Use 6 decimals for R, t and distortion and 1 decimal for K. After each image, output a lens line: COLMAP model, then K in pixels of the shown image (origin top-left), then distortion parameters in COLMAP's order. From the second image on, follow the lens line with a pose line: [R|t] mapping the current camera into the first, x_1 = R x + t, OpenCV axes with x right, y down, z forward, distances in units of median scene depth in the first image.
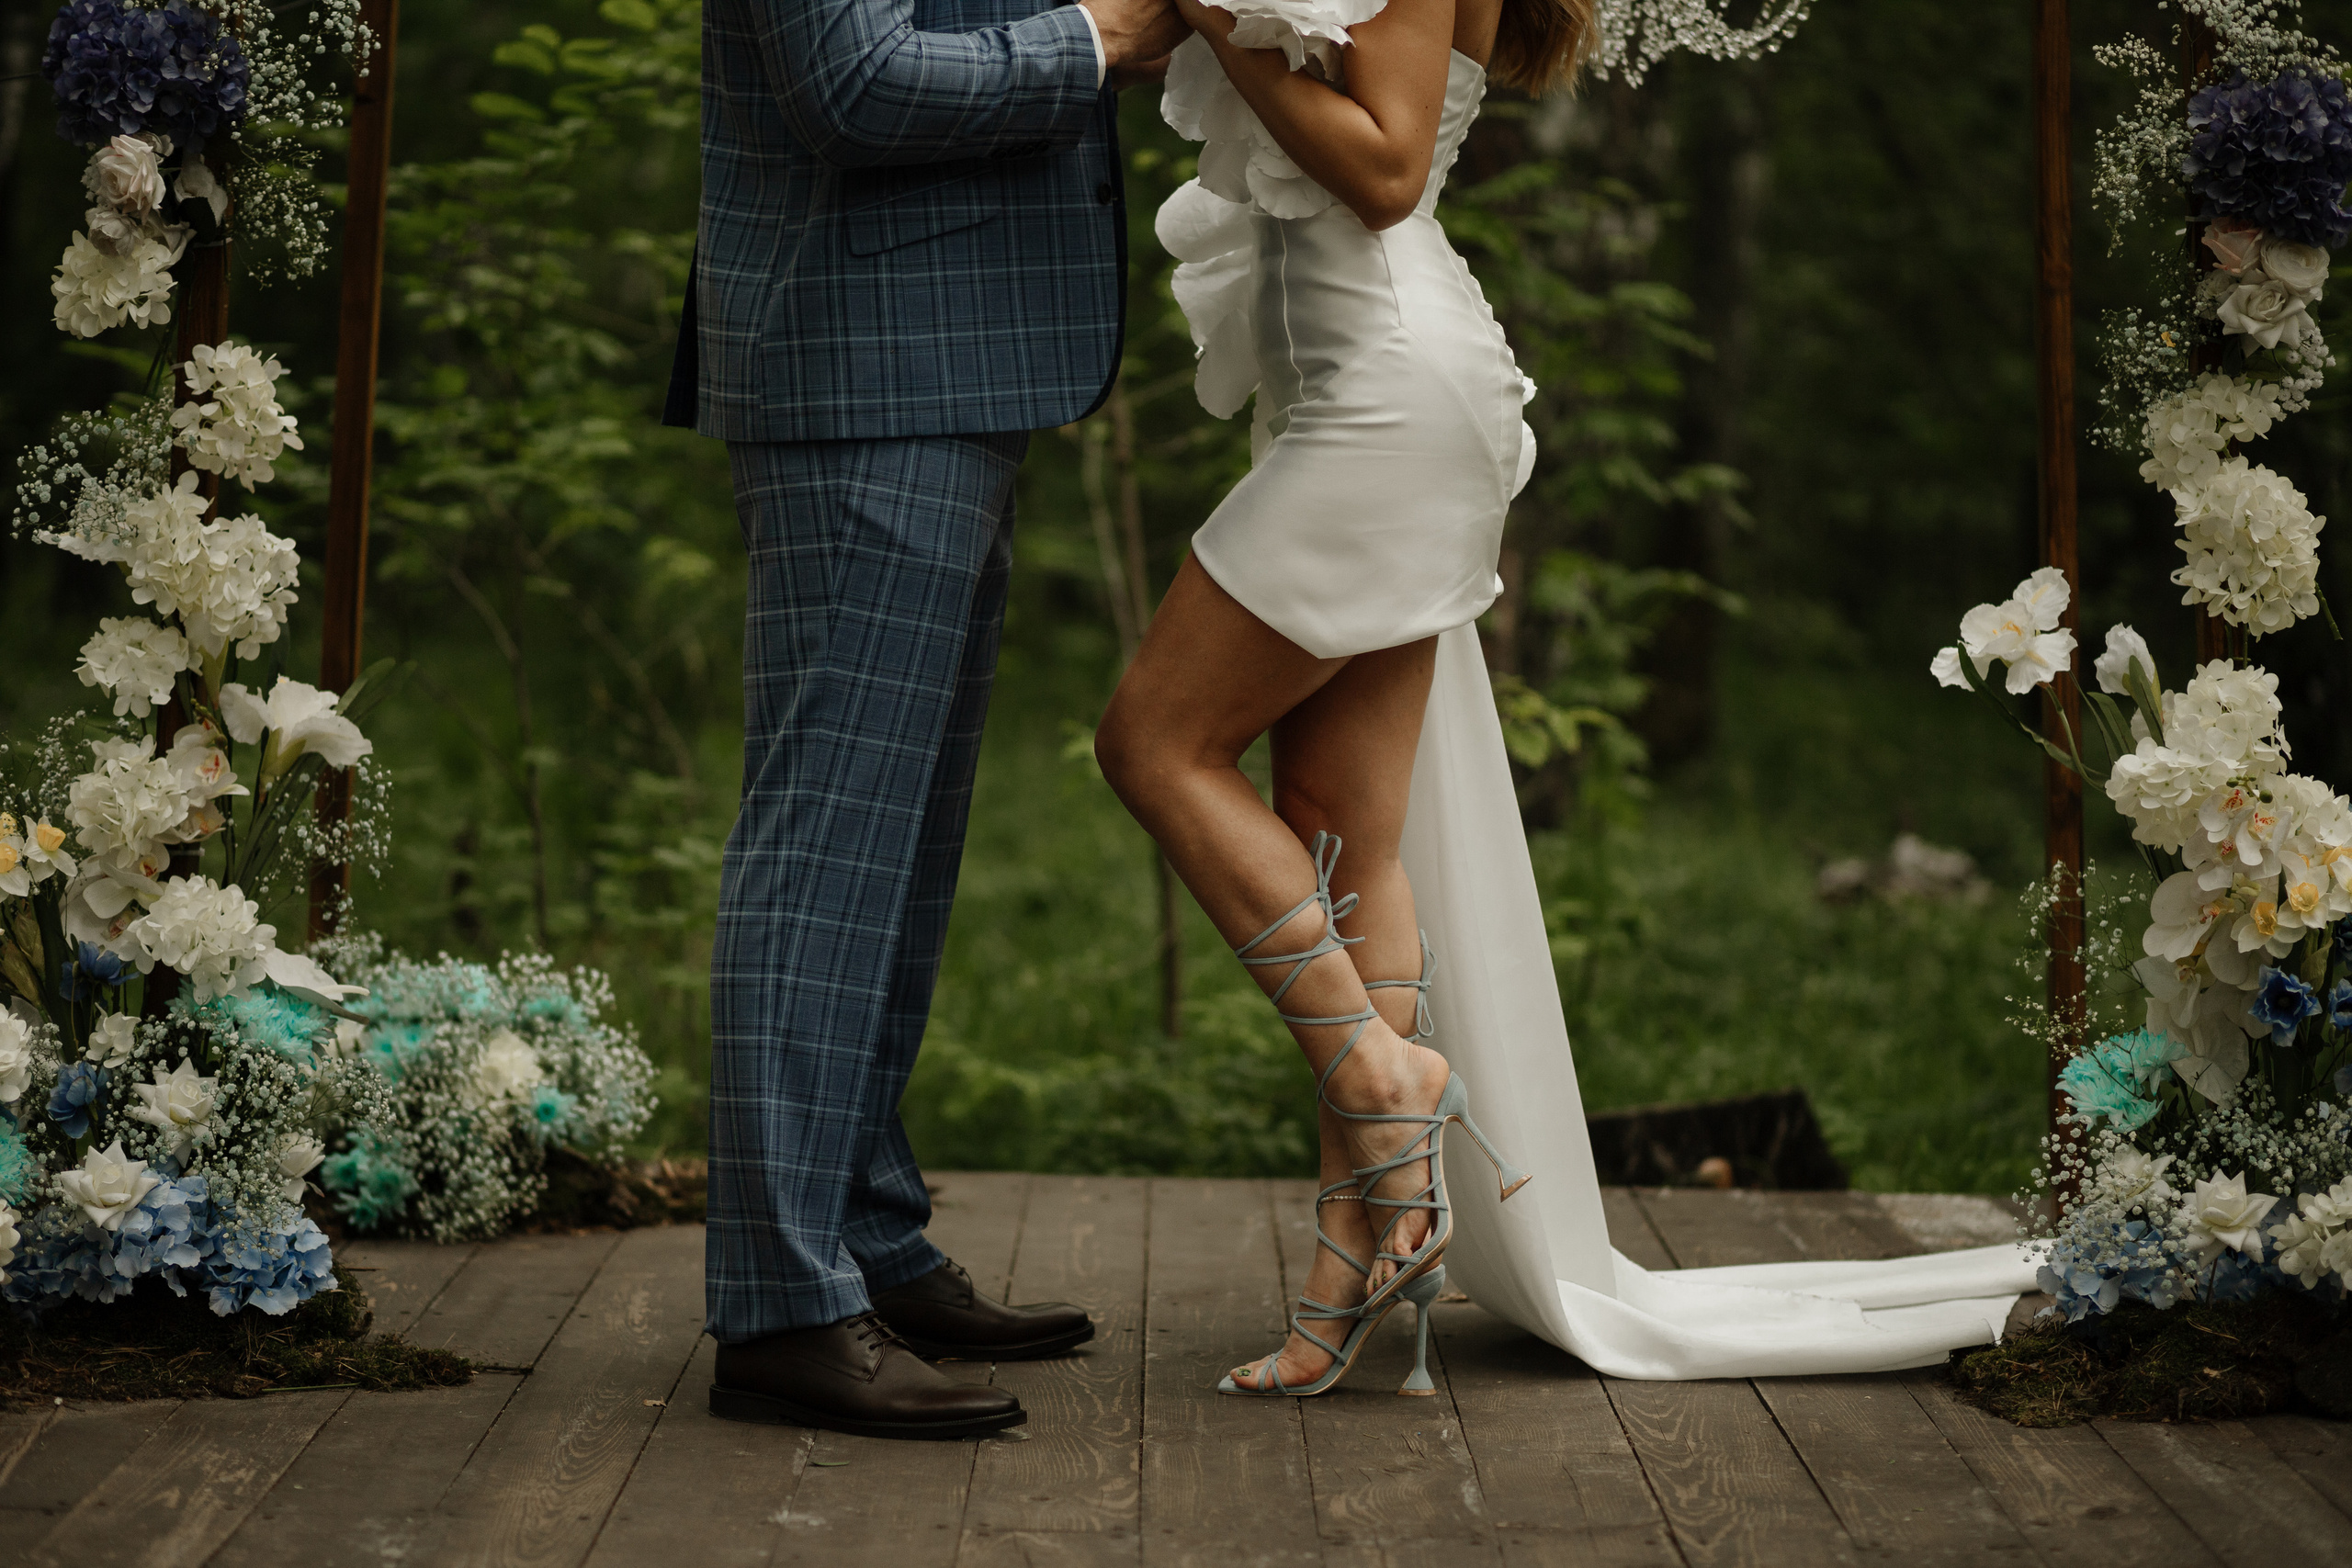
lens RADIAL K [[5679.3, 0, 1229.3], [0, 5679.3, 781.2], [0, 0, 1]] dist [-0.145228, 0.000000]
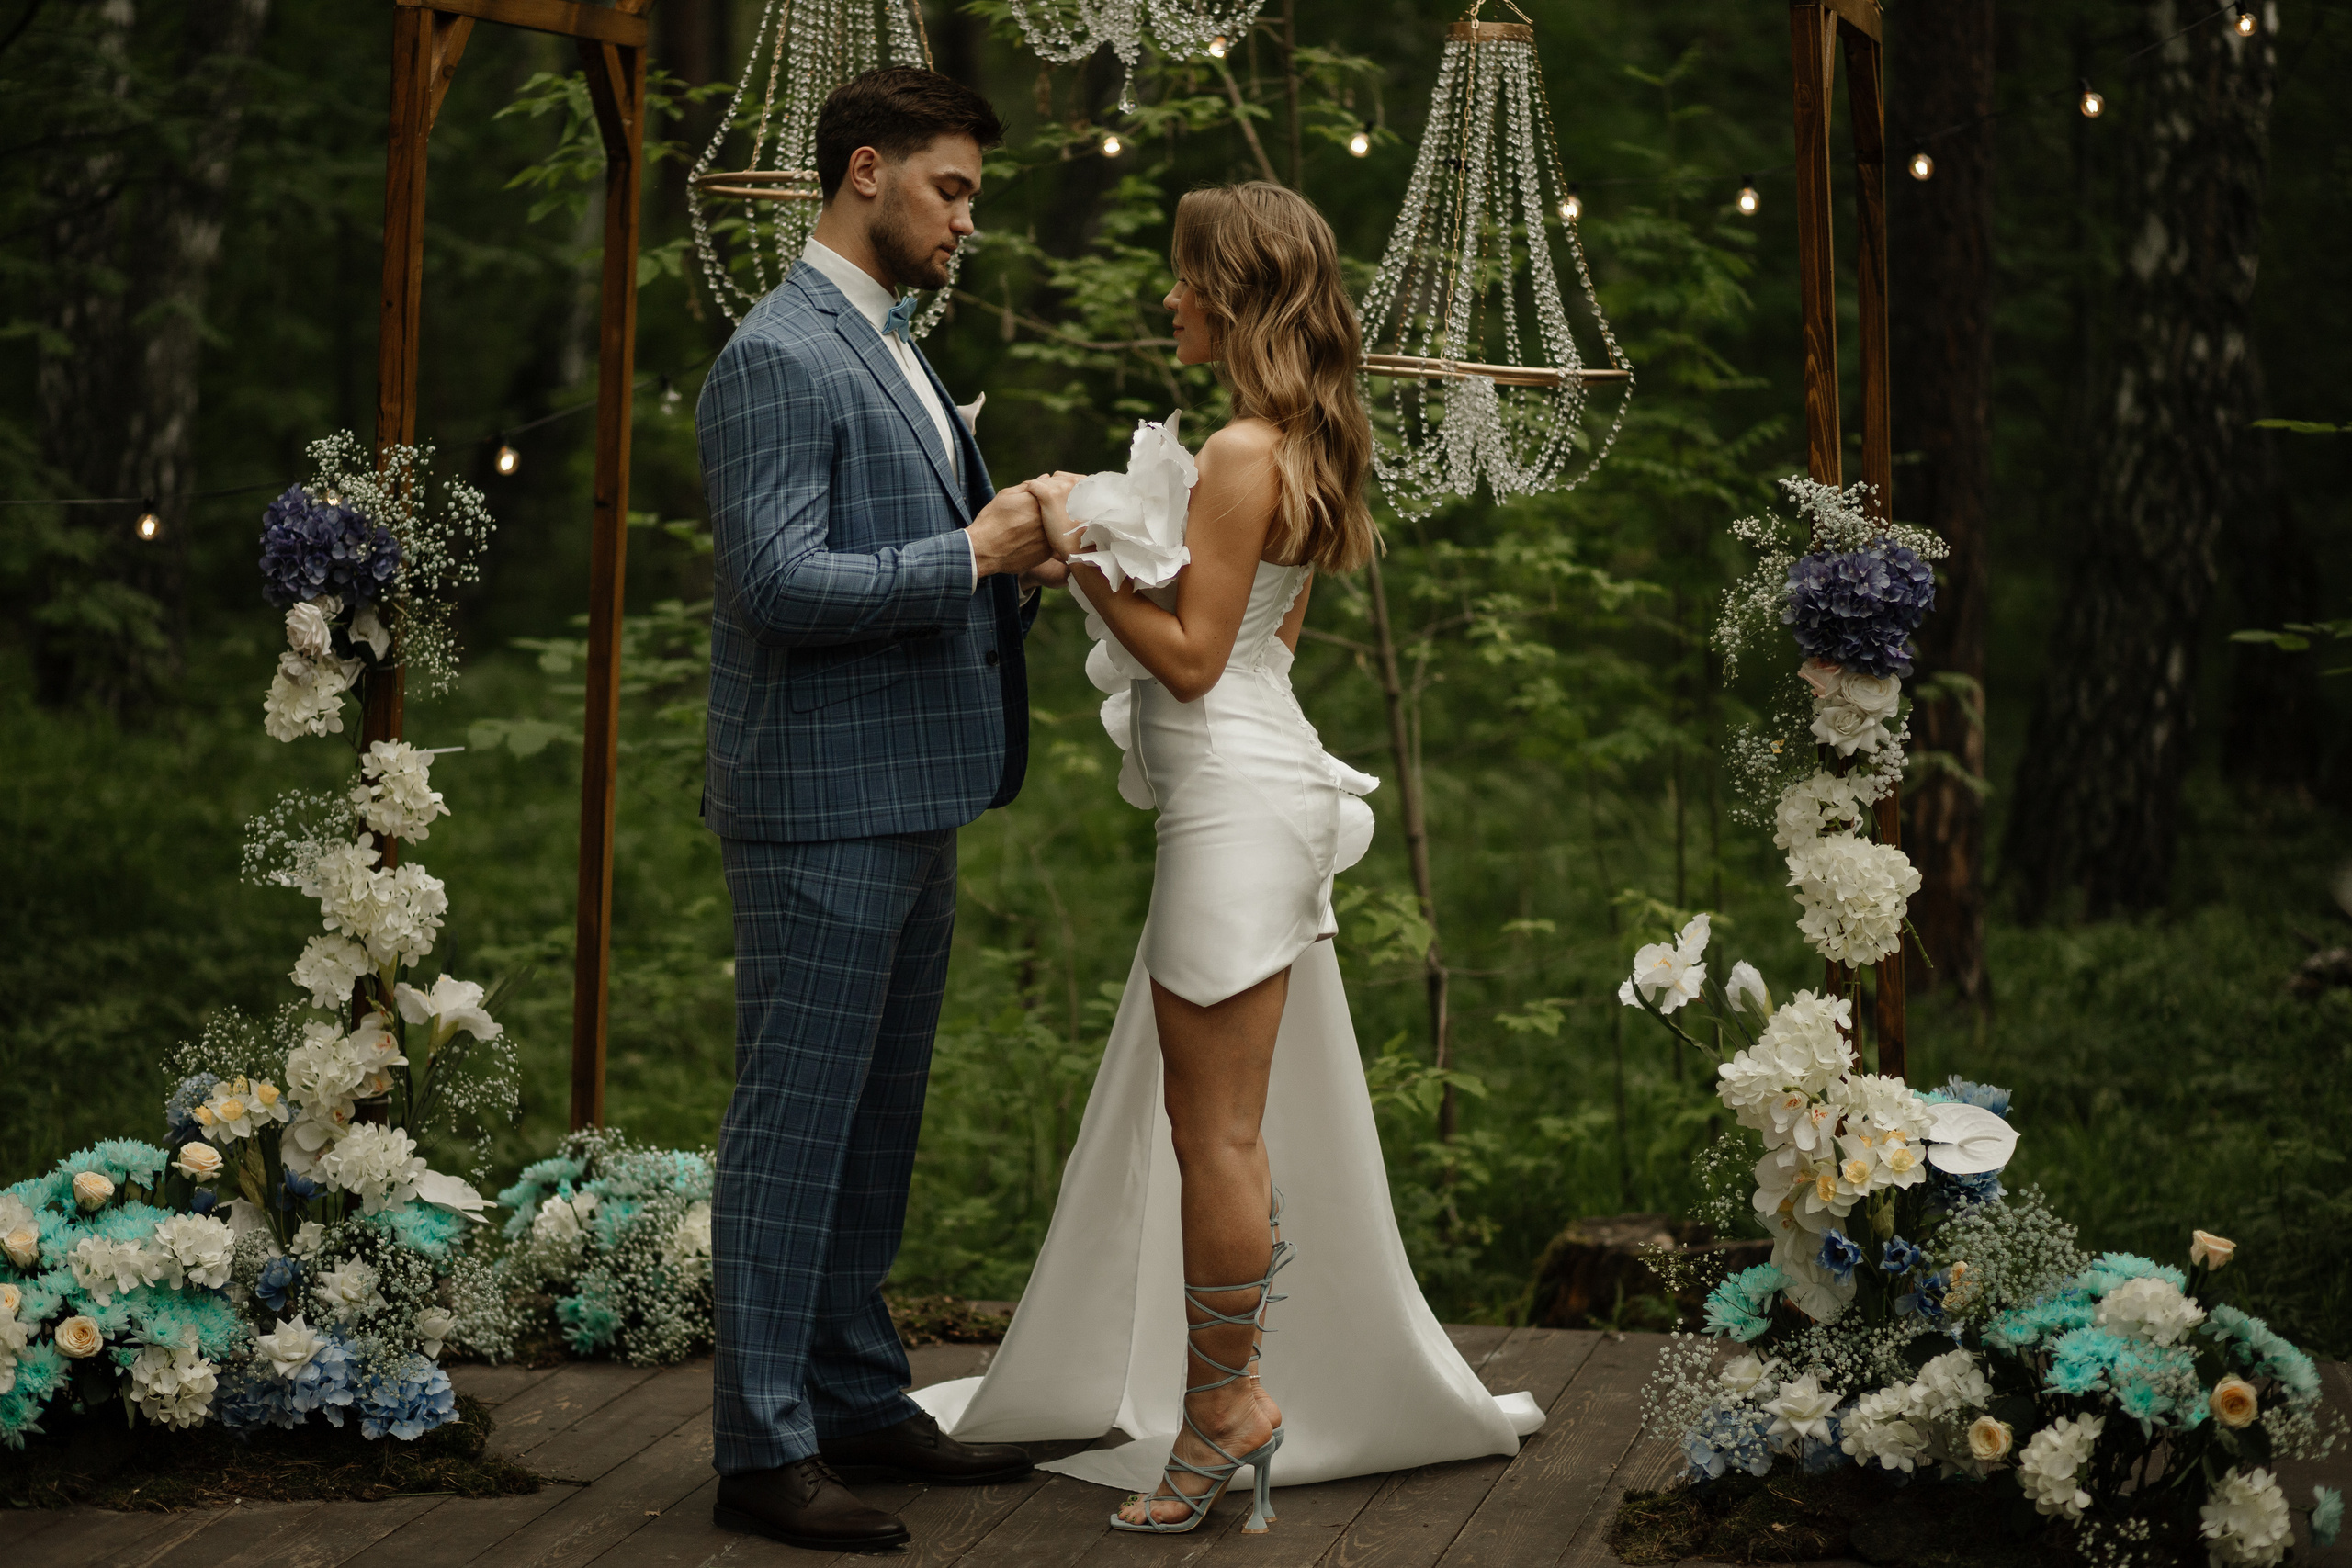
lens RADIAL K [[5679.3, 0, 1148.6], [0, 5679.3, 821.4], [0, 0, 1]] dist [-0.145228, 0.000000]
pose [[0.976811, 0.006621, -0.214003, 0.306353], [-0.001747, 0.999735, 0.022954, -0.090667], [0.214098, -0.022048, 0.976563, -0.328736]]
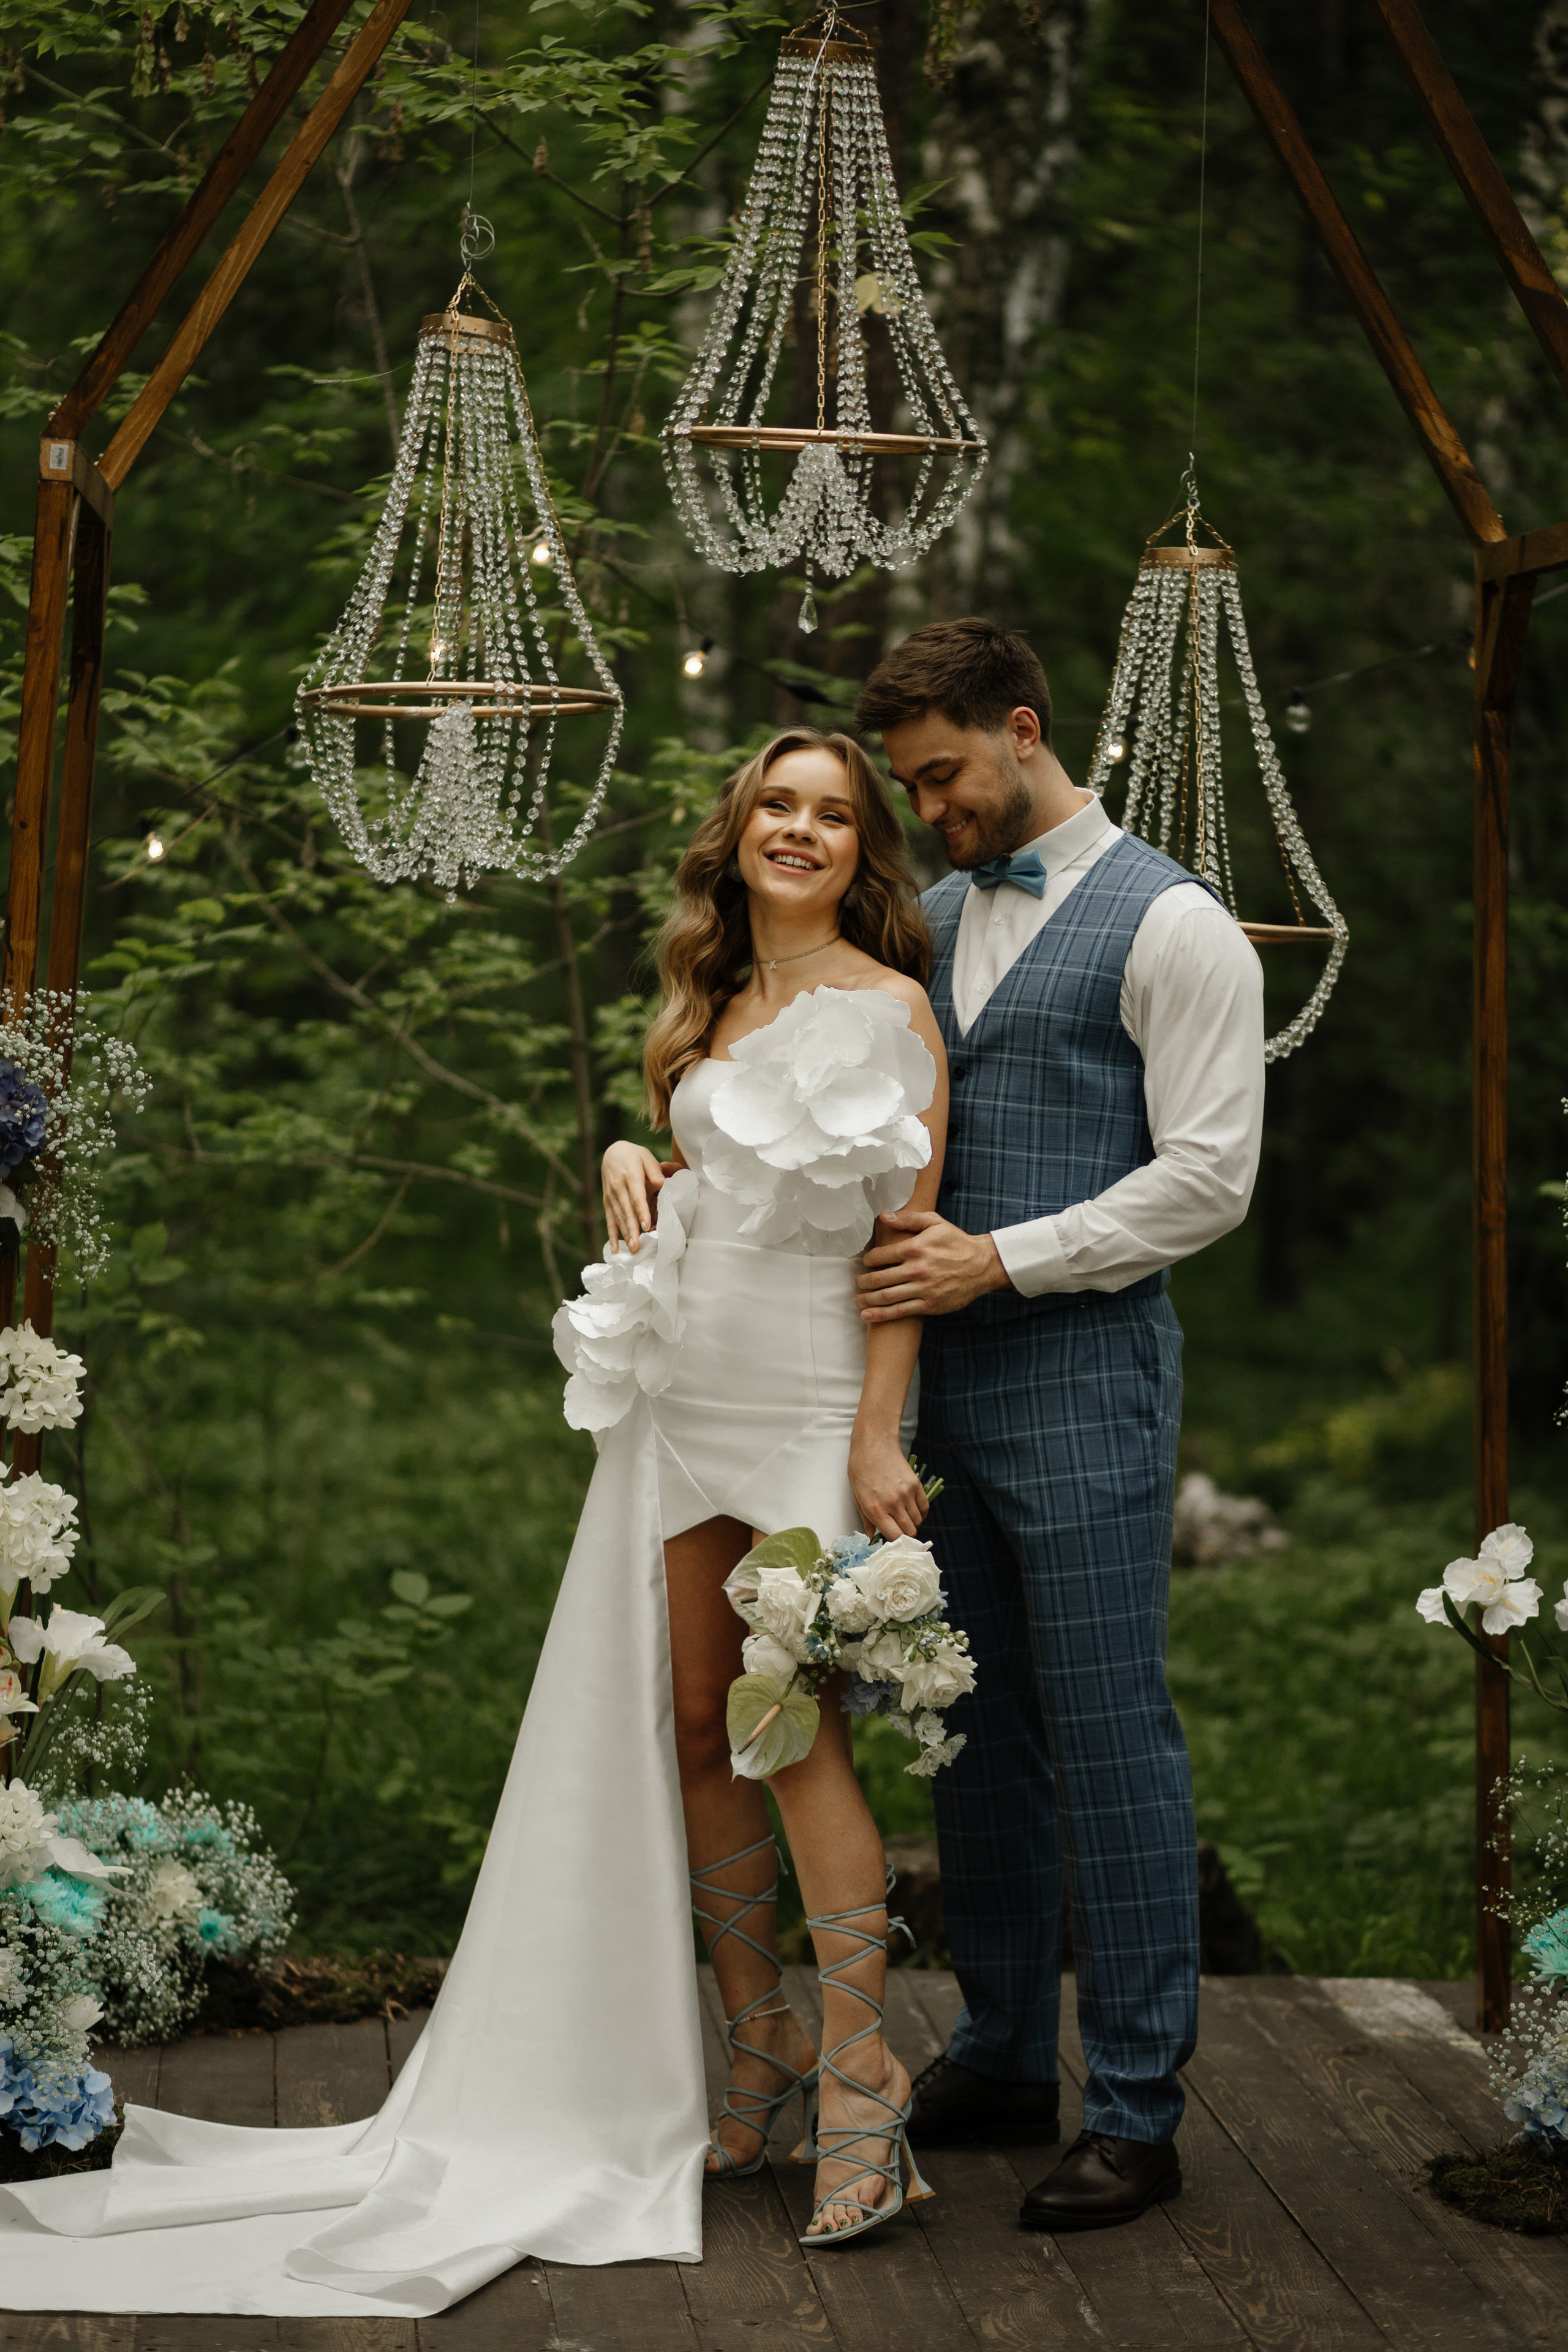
lens RADIAL K [[6009.0, 0, 847.7], [0, 6009.0, 1152.8], [0, 0, 1]] dist [-0.164375, 0.000000]
pose [[0.996399, 0.010145, 0.084176, -0.110882], [-0.008982, 0.999859, -0.014182, -0.099796], [-0.084308, 0.013375, 0.996350, -0.280680]]
